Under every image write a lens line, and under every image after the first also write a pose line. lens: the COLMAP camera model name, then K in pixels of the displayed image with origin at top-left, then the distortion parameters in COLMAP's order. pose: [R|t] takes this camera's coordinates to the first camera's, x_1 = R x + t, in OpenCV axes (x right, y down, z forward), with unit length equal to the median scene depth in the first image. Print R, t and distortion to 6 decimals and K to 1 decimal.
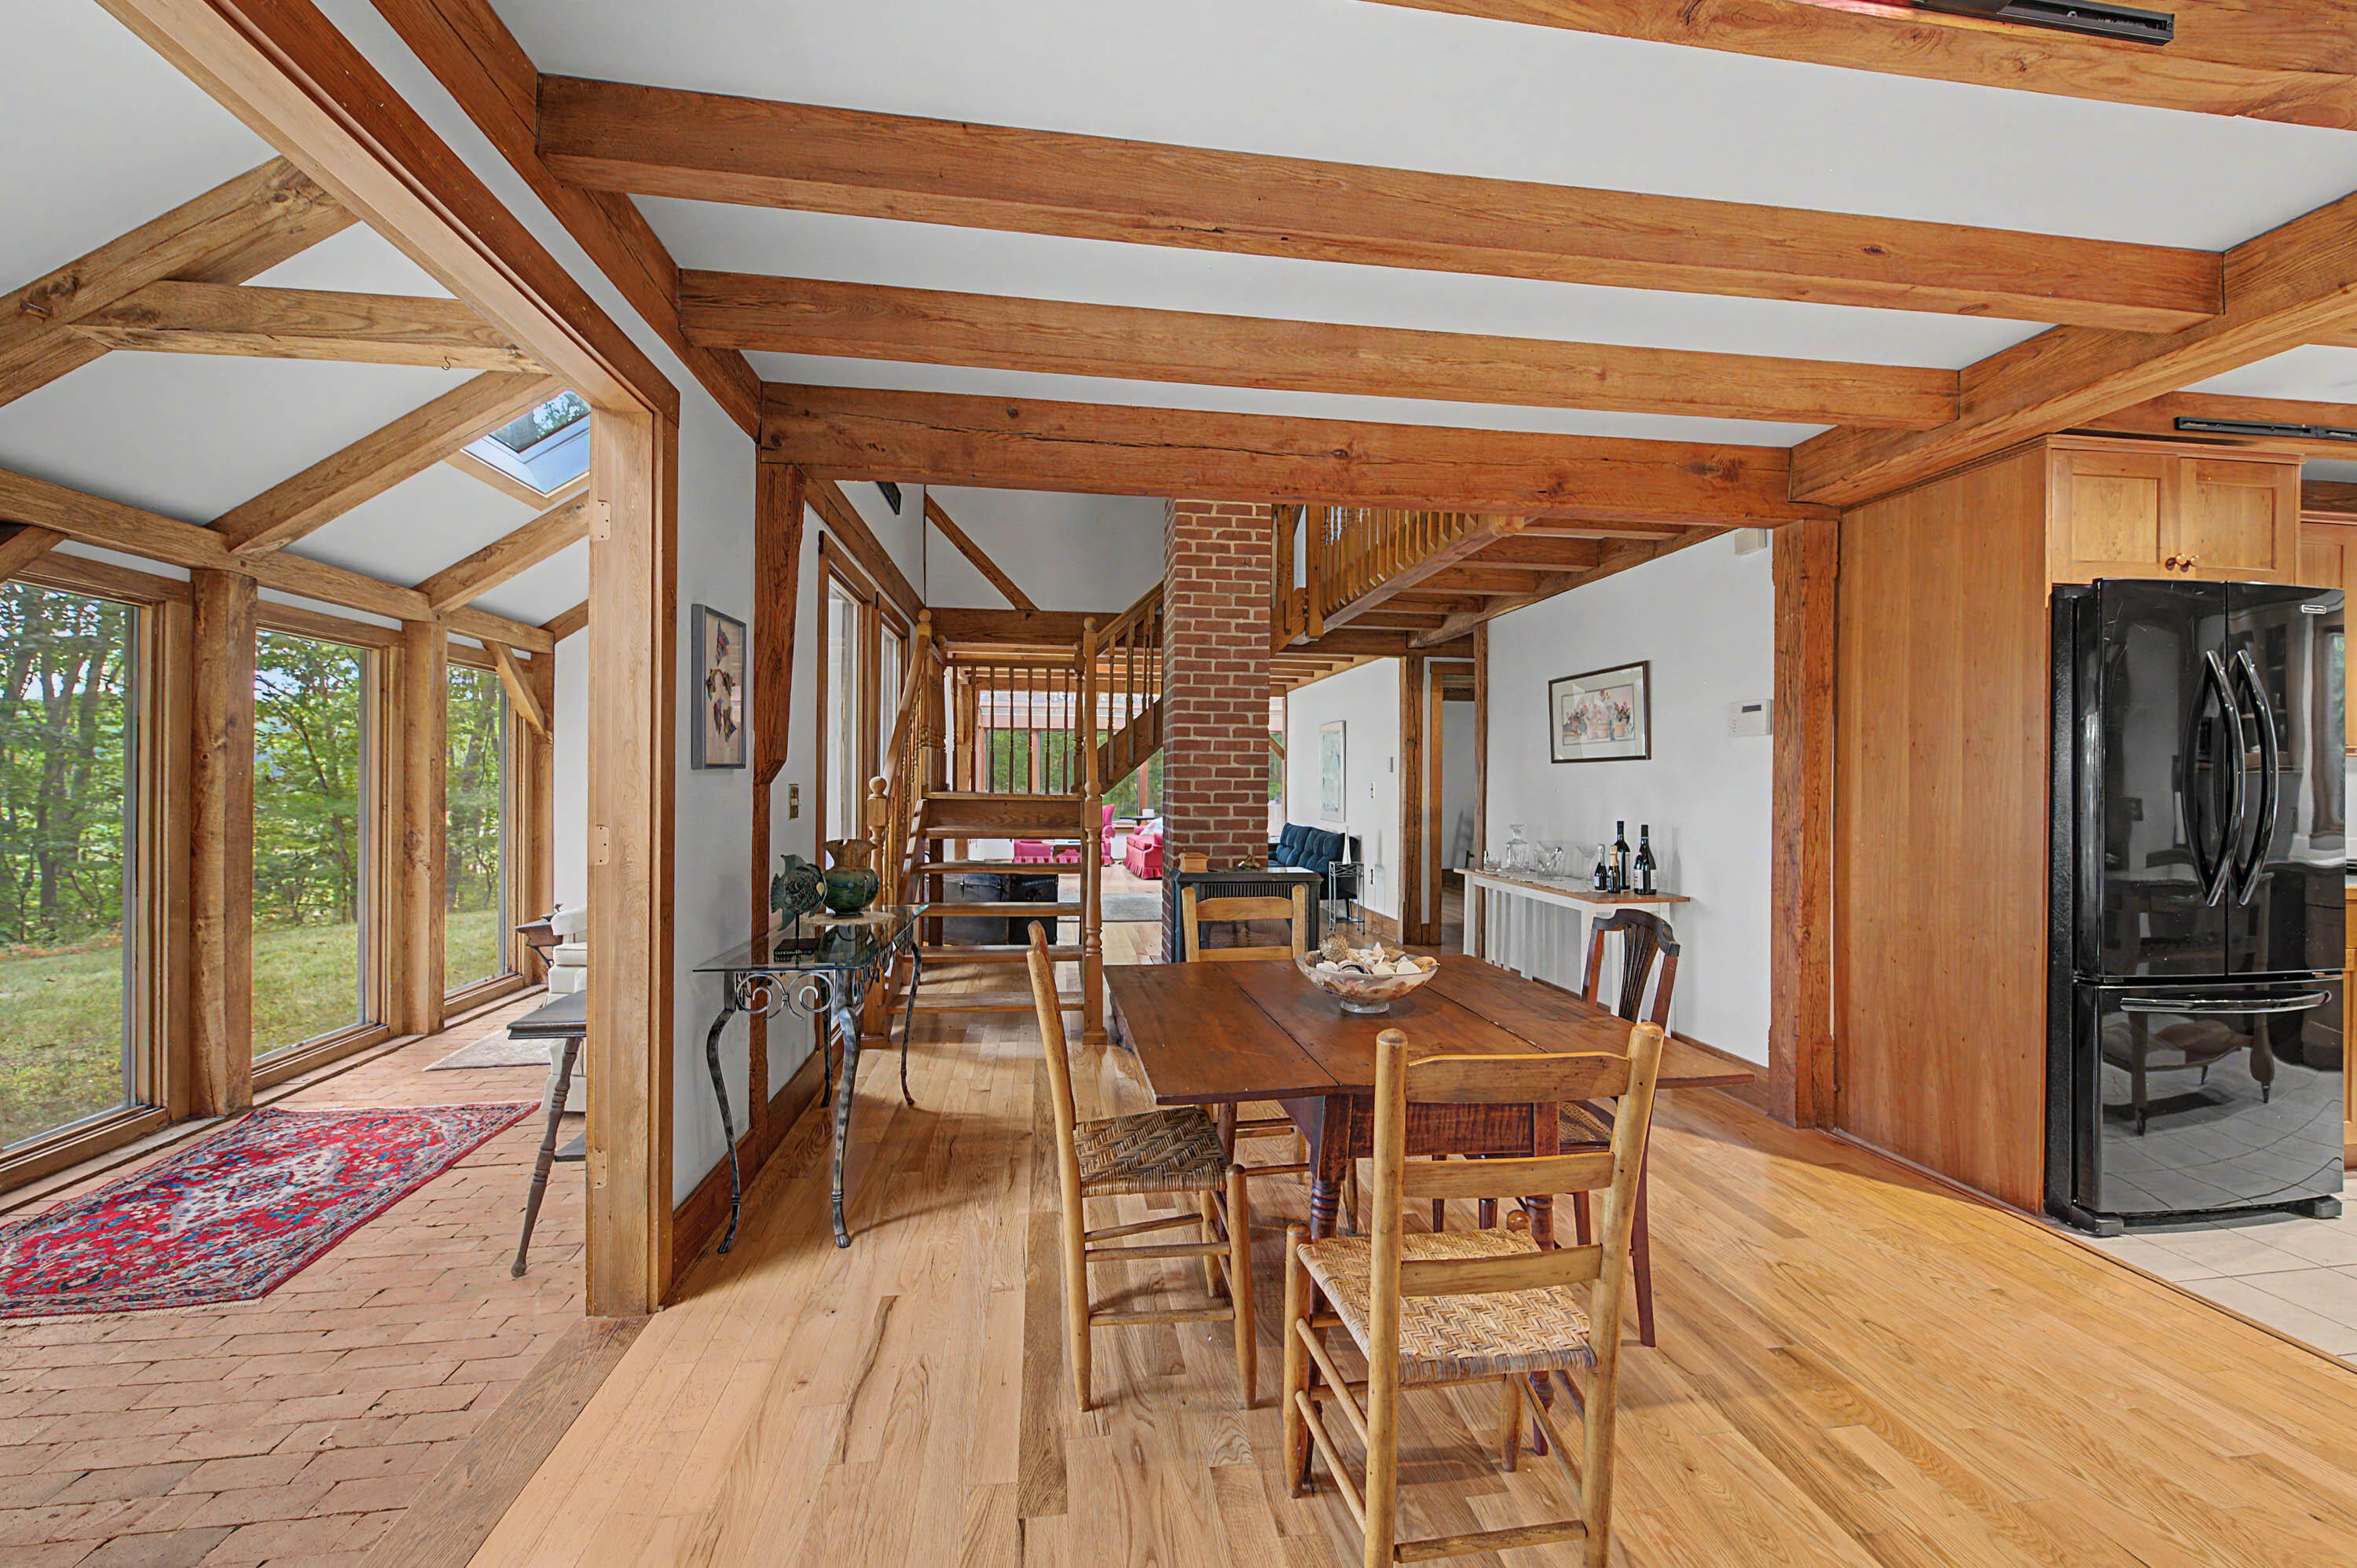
lens RADIAL K [[928.0, 0, 1180.8], [0, 928.0, 787.2], [0, 0, 1]] dist [0.001837, -0.002564]
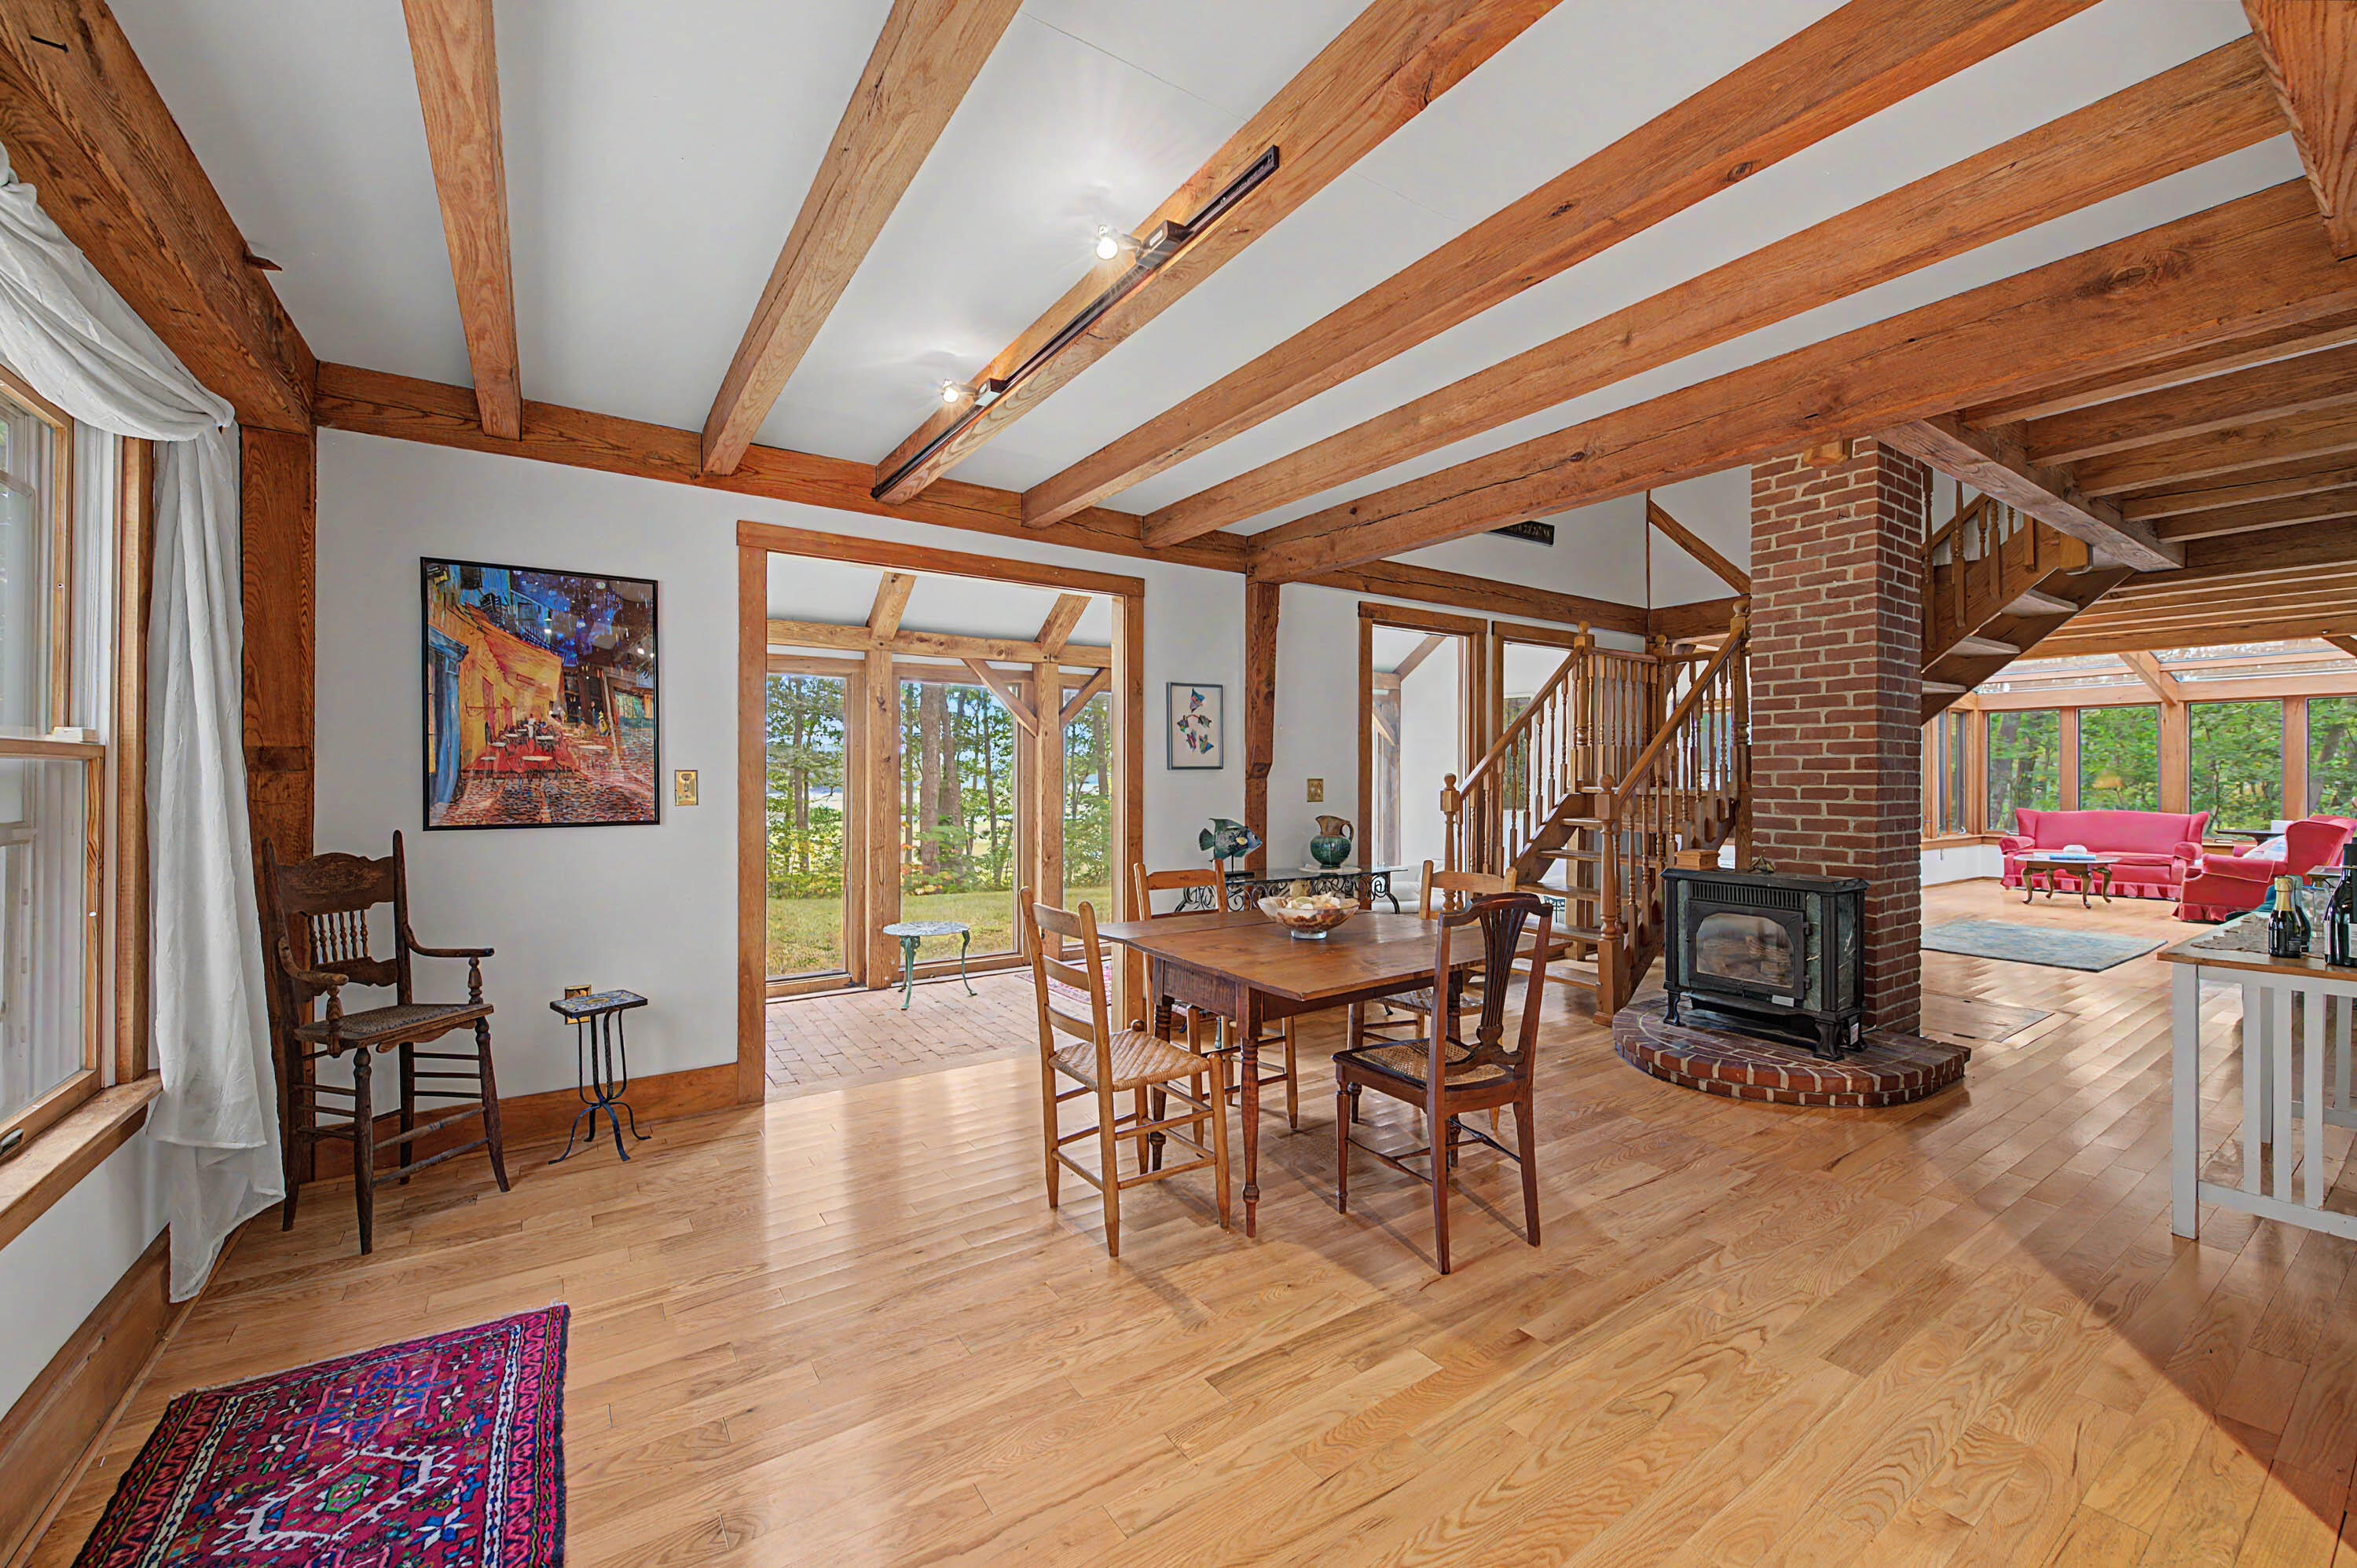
lens RADIAL K [[928.0, 0, 1180.8], [0, 928.0, 787.2], [0, 0, 1]] dist [0.001837, -0.002564]
pose [[0.444778, 0.002850, -0.895636, 0.903765], [-0.001868, 0.999996, 0.002254, 0.007722], [0.895639, 0.000670, 0.444782, 0.144082]]
